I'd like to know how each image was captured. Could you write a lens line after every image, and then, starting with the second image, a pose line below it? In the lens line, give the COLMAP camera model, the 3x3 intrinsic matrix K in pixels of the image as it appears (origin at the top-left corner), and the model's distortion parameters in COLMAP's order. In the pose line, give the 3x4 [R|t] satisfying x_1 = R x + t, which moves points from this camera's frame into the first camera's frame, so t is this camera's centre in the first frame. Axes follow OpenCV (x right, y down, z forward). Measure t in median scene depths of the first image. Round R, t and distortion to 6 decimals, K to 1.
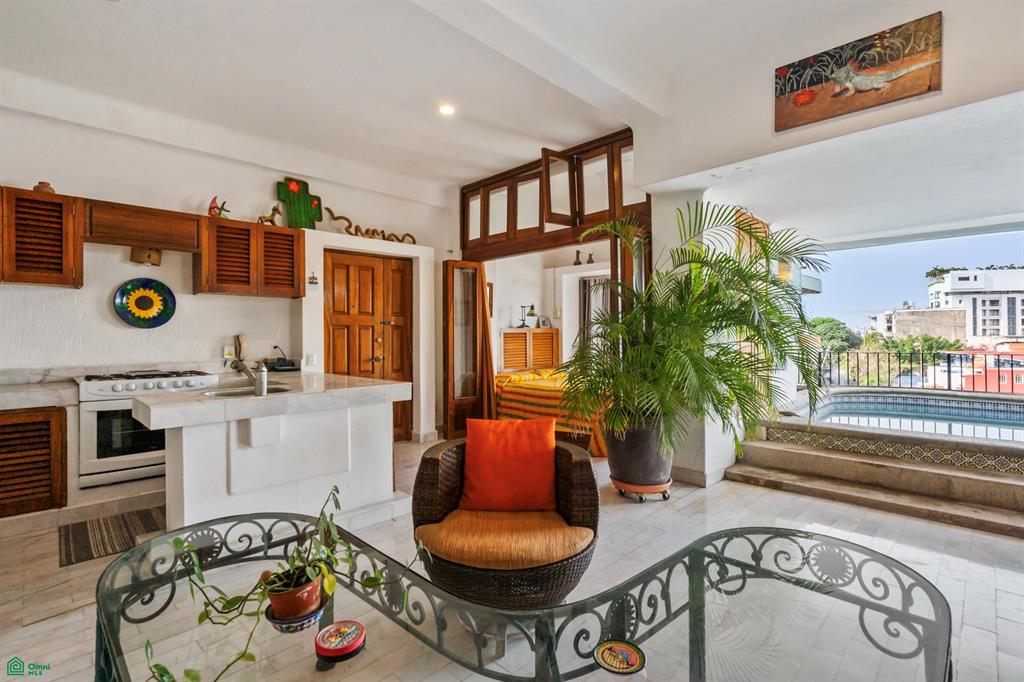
lens RADIAL K [[464.3, 0, 508.2], [0, 464.3, 336.4], [0, 0, 1]] dist [0.001102, 0.001413]
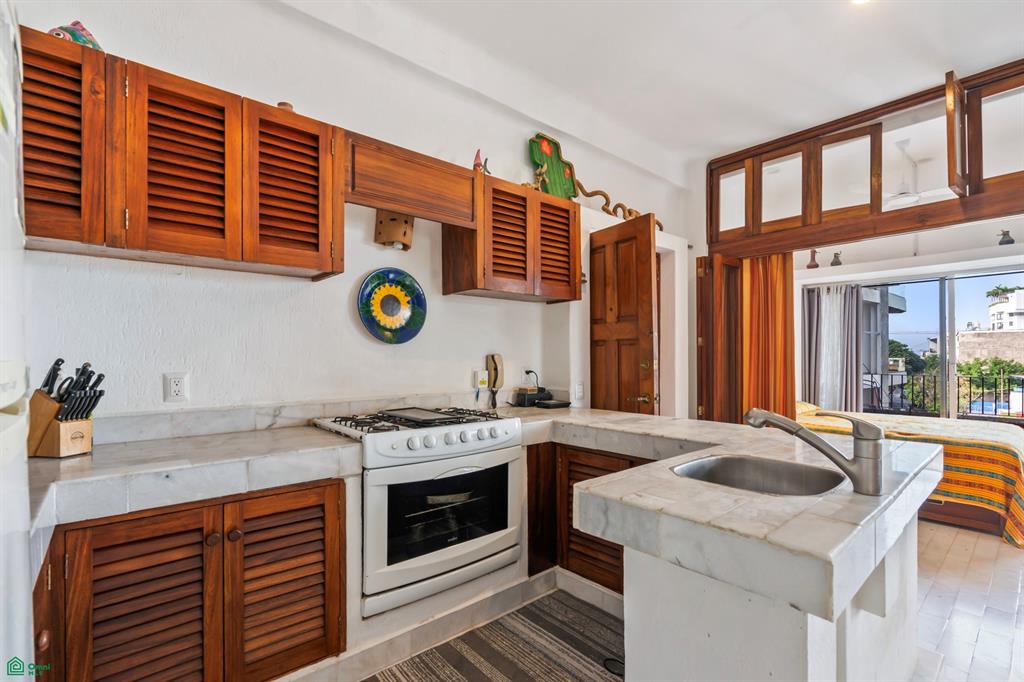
lens RADIAL K [[464.3, 0, 520.7], [0, 464.3, 356.5], [0, 0, 1]] dist [0.001102, 0.001413]
pose [[0.998514, 0.005773, -0.054191, -0.567919], [-0.005800, 0.999983, -0.000338, 0.000073], [0.054188, 0.000652, 0.998531, 0.353473]]
